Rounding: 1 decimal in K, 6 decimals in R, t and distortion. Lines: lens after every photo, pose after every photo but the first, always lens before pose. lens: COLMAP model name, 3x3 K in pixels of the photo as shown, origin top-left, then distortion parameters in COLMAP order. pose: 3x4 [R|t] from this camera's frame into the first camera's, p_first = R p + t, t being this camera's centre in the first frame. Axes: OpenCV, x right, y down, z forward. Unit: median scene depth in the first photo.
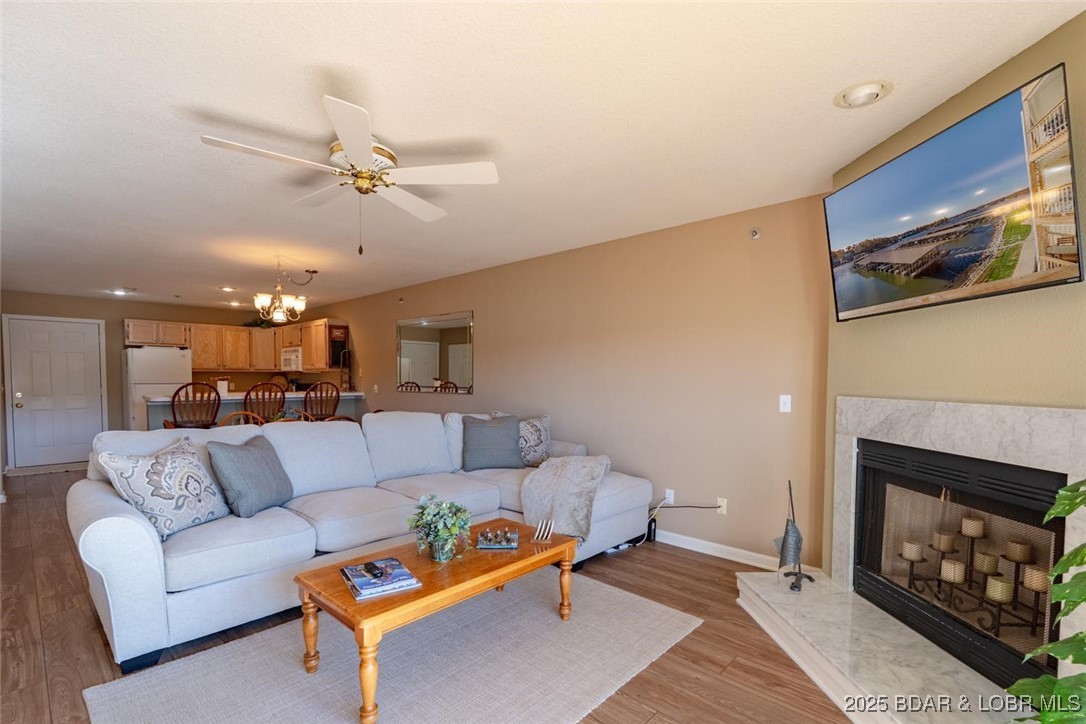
lens RADIAL K [[494.2, 0, 536.6], [0, 494.2, 396.5], [0, 0, 1]] dist [-0.003199, -0.000005]
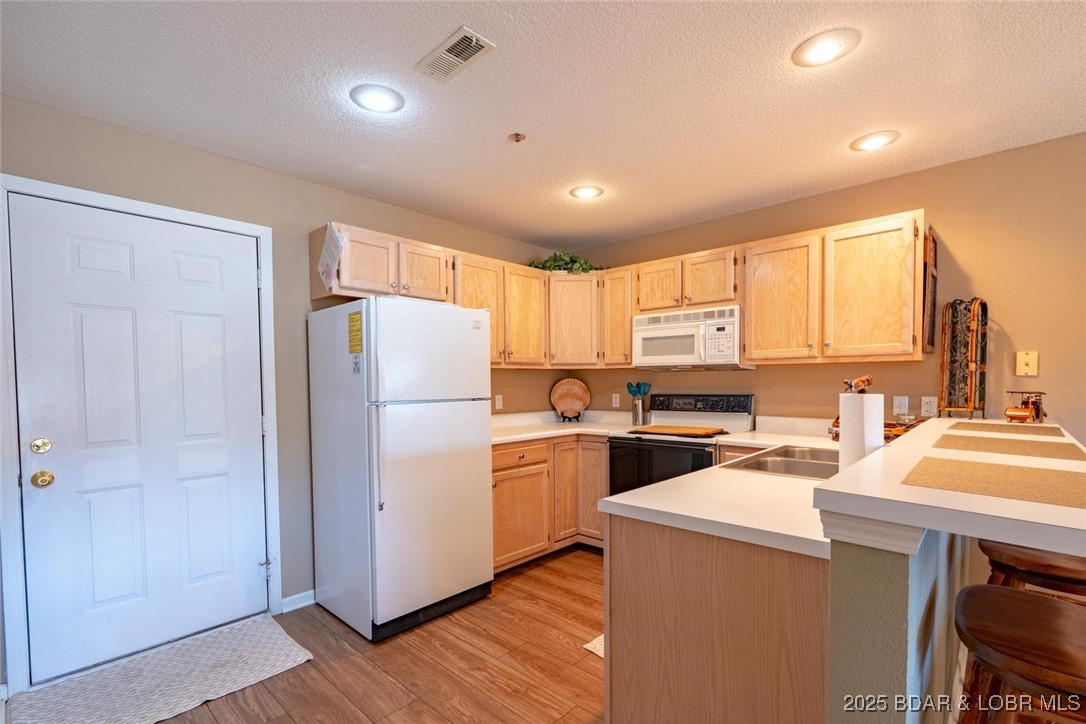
lens RADIAL K [[494.2, 0, 536.6], [0, 494.2, 396.5], [0, 0, 1]] dist [-0.003199, -0.000005]
pose [[0.999938, -0.011058, -0.001014, -1.689297], [0.011051, 0.999916, -0.006741, -0.063348], [0.001089, 0.006729, 0.999977, 1.578165]]
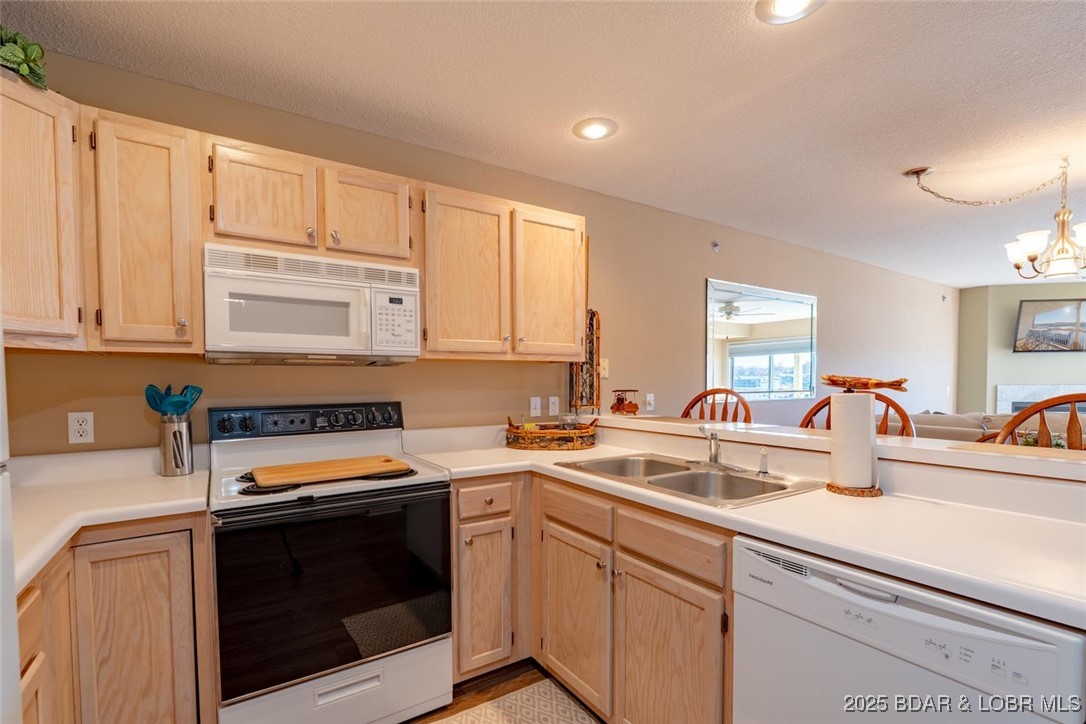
lens RADIAL K [[494.2, 0, 536.6], [0, 494.2, 396.5], [0, 0, 1]] dist [-0.003199, -0.000005]
pose [[0.240794, -0.035533, 0.969926, -1.914227], [0.042903, 0.998742, 0.025938, -0.088661], [-0.969628, 0.035367, 0.242016, 2.299741]]
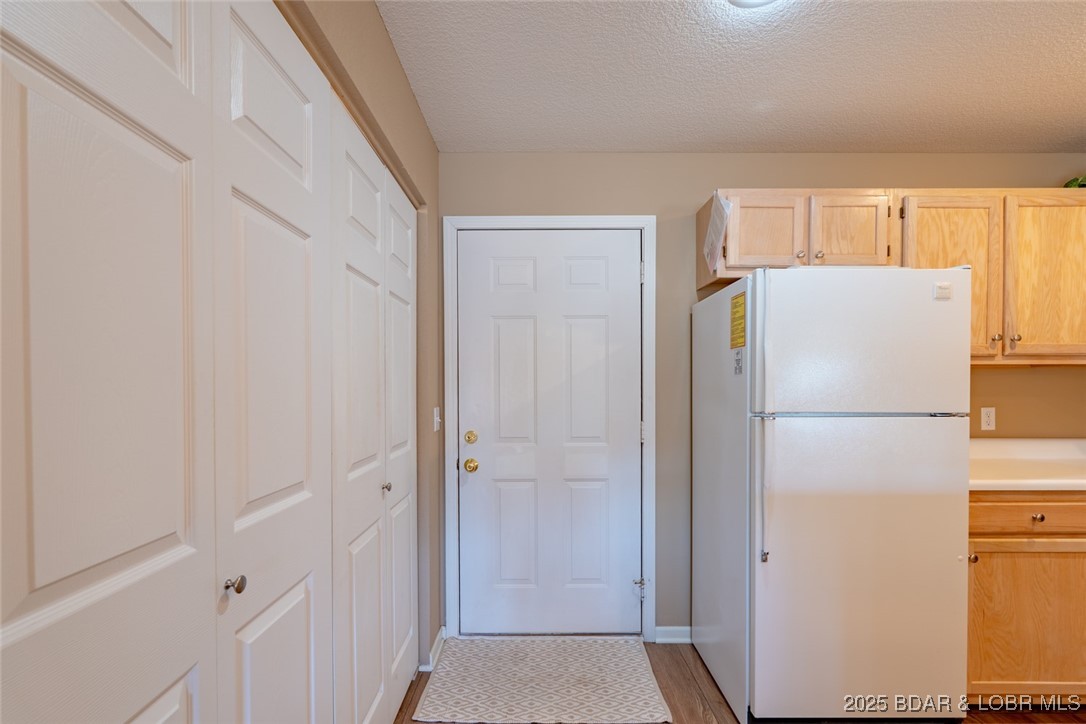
lens RADIAL K [[494.2, 0, 536.6], [0, 494.2, 396.5], [0, 0, 1]] dist [-0.003199, -0.000005]
pose [[0.682587, 0.009756, -0.730739, -1.704316], [-0.025051, 0.999636, -0.010054, -0.069376], [0.730374, 0.025169, 0.682583, 1.781461]]
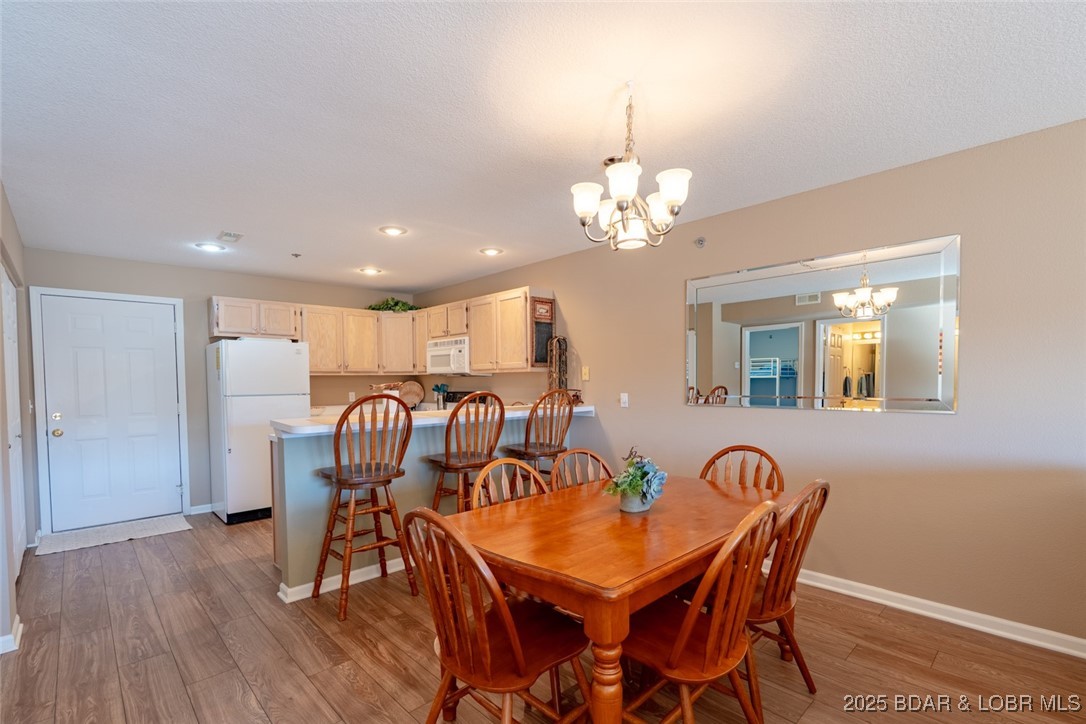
lens RADIAL K [[494.2, 0, 536.6], [0, 494.2, 396.5], [0, 0, 1]] dist [-0.003199, -0.000005]
pose [[0.998144, -0.011965, -0.059717, -0.917179], [0.011658, 0.999917, -0.005496, -0.040499], [0.059778, 0.004790, 0.998200, 0.930933]]
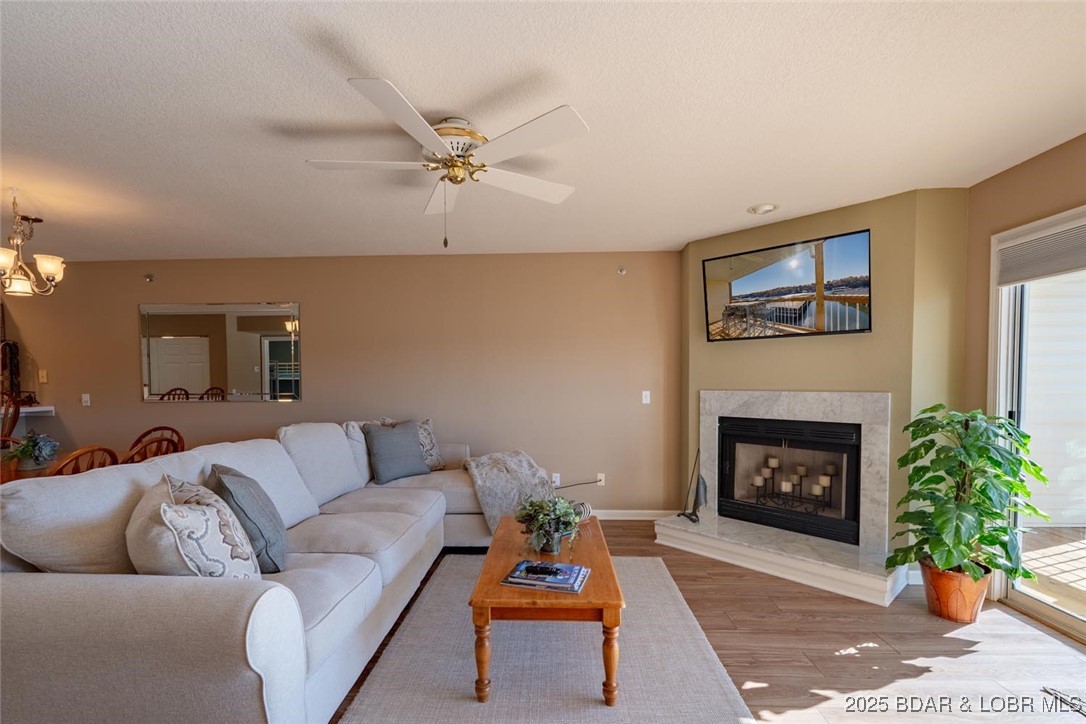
lens RADIAL K [[499.9, 0, 543.2], [0, 499.9, 397.2], [0, 0, 1]] dist [-0.001791, -0.000248]
pose [[0.754119, -0.032924, 0.655911, -0.700332], [0.033948, 0.999362, 0.011133, -0.012244], [-0.655859, 0.013871, 0.754756, 0.146646]]
